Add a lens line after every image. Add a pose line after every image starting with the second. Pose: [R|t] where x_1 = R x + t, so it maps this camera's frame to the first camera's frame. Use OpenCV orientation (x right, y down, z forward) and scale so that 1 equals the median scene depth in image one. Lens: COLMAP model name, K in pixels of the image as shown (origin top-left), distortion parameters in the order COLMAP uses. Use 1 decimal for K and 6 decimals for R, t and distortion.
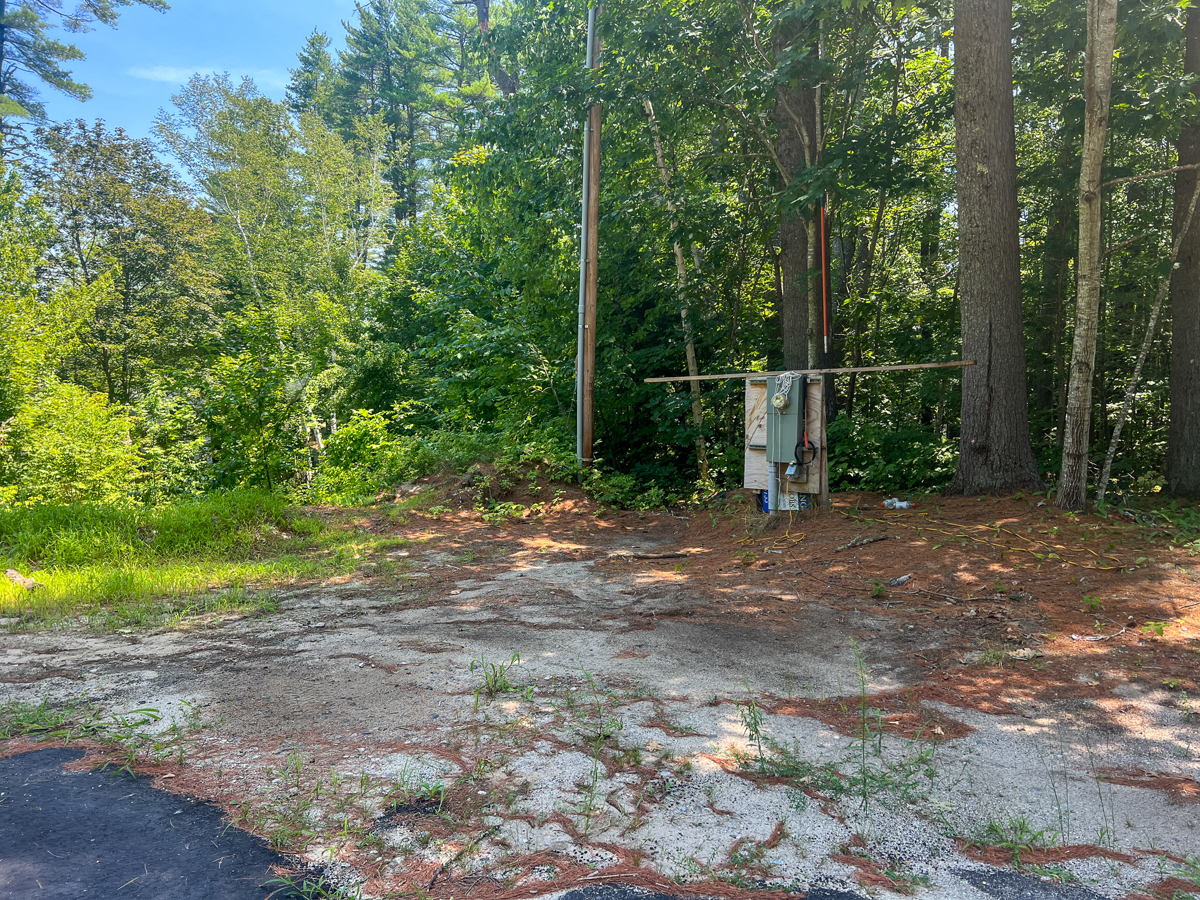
lens RADIAL K [[923.1, 0, 635.1], [0, 923.1, 447.5], [0, 0, 1]] dist [0.040550, -0.049712]
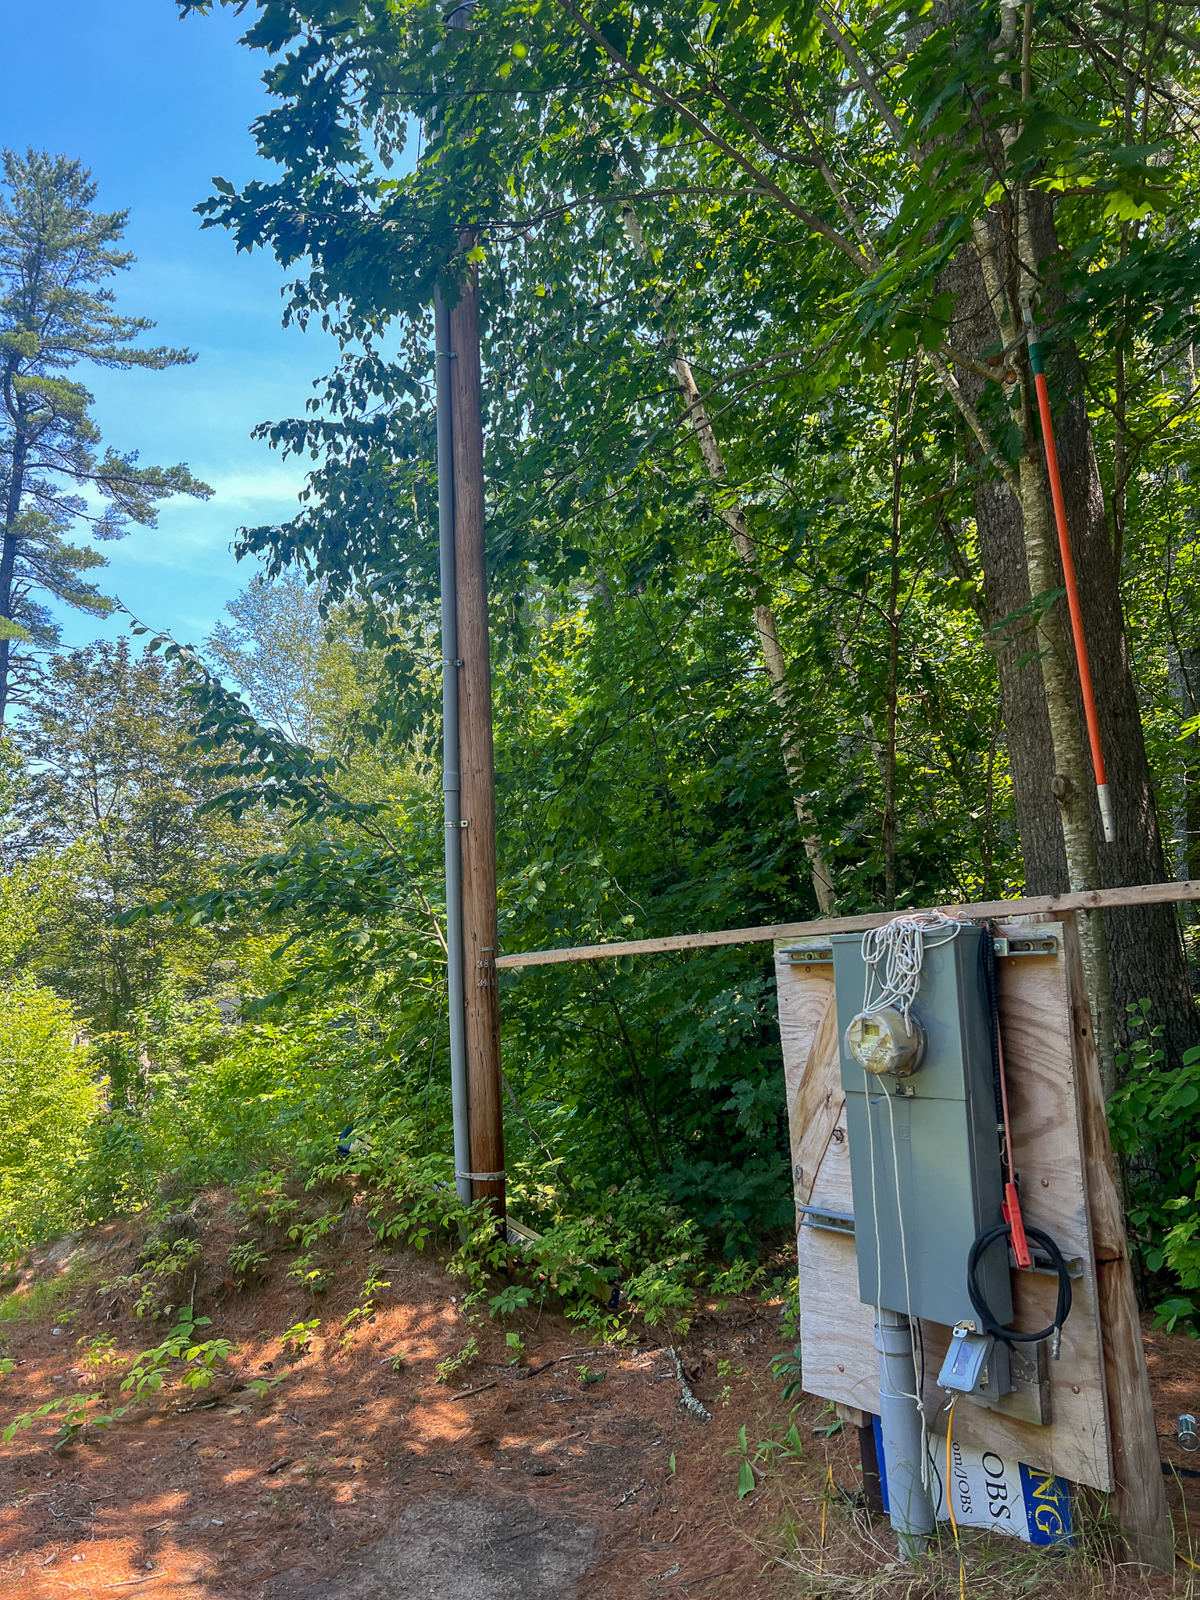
lens RADIAL K [[1230.8, 0, 582.7], [0, 1230.8, 788.4], [0, 0, 1]] dist [0.040550, -0.049712]
pose [[0.965318, -0.082012, -0.247862, 0.083054], [0.031399, 0.978959, -0.201629, -0.025992], [0.259183, 0.186853, 0.947581, 0.337786]]
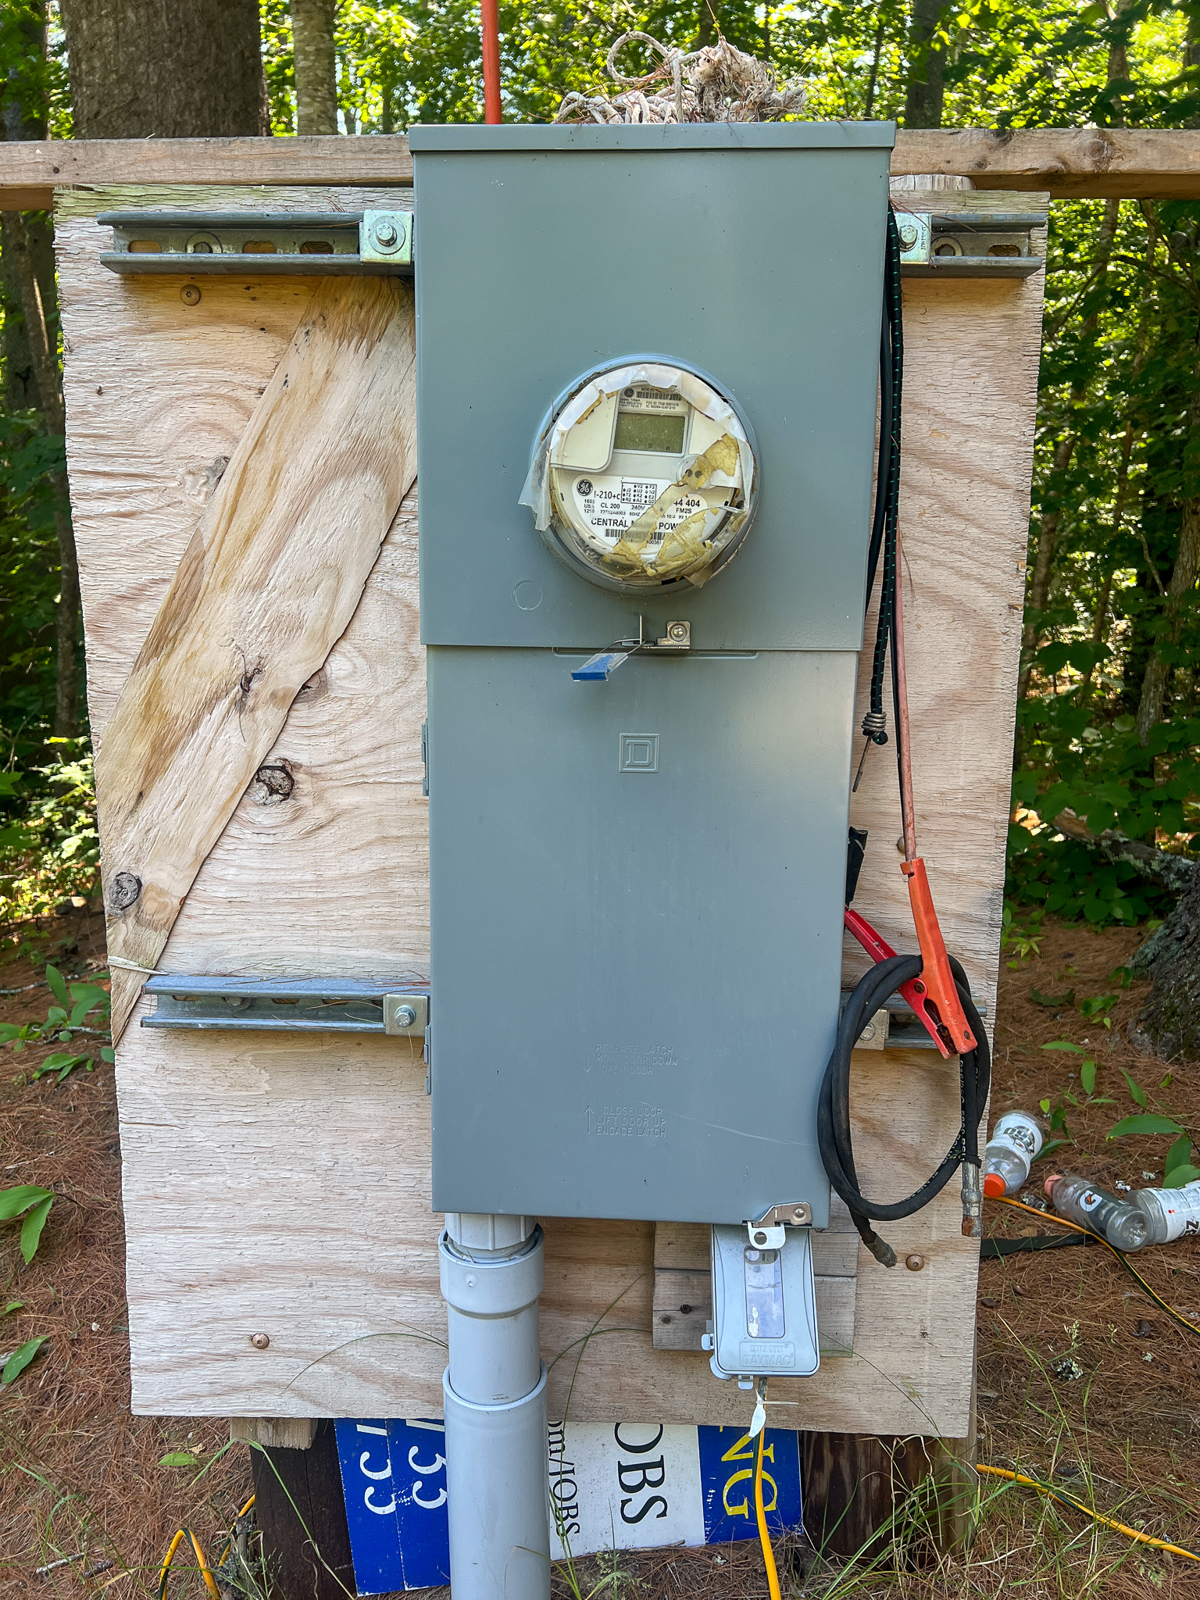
lens RADIAL K [[1230.8, 0, 608.8], [0, 1230.8, 790.0], [0, 0, 1]] dist [0.040550, -0.049712]
pose [[0.814355, -0.110811, 0.569690, 0.048522], [0.035989, 0.989356, 0.140995, -0.019886], [-0.579250, -0.094317, 0.809675, 0.461198]]
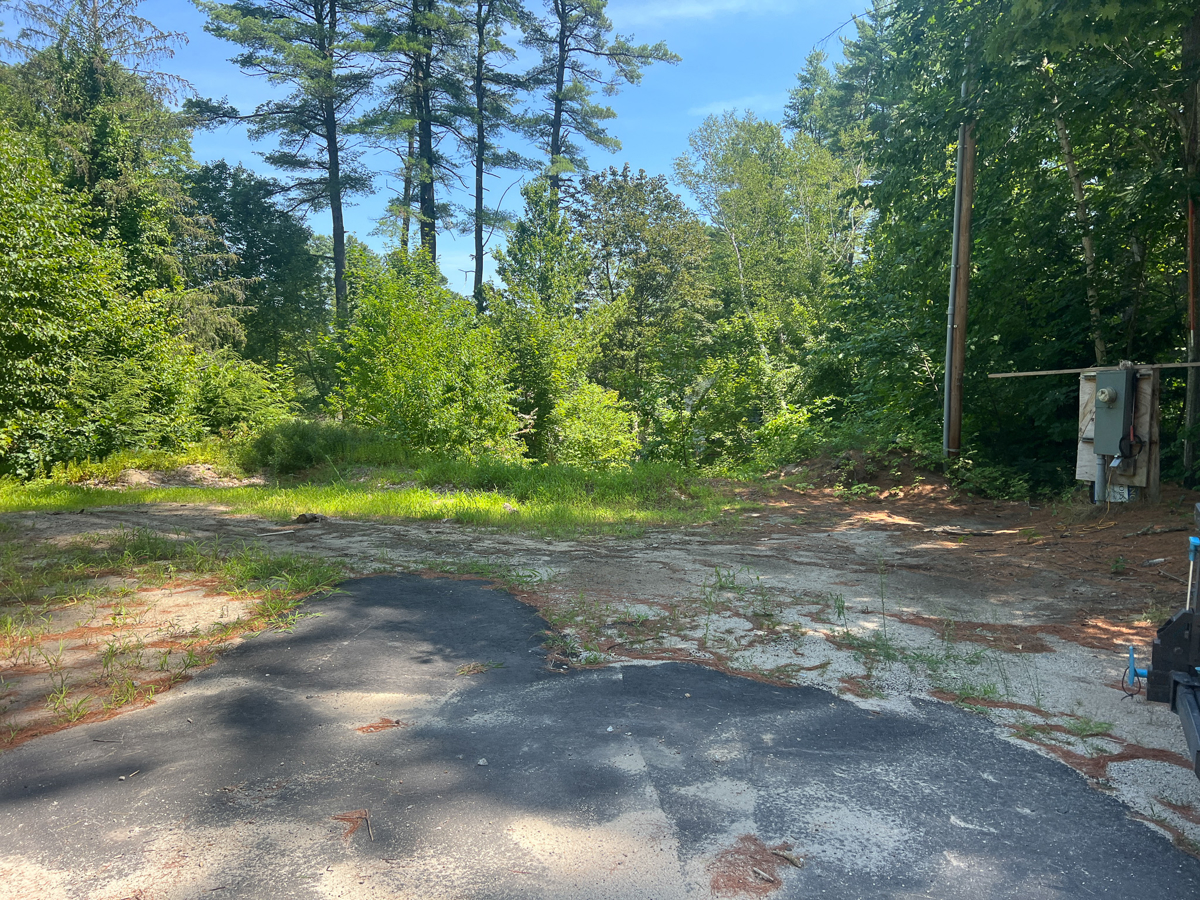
lens RADIAL K [[923.1, 0, 601.0], [0, 923.1, 451.2], [0, 0, 1]] dist [0.040550, -0.049712]
pose [[0.847130, 0.035789, -0.530179, 0.116140], [-0.032976, 0.999347, 0.014770, 0.007783], [0.530361, 0.004971, 0.847757, -0.091845]]
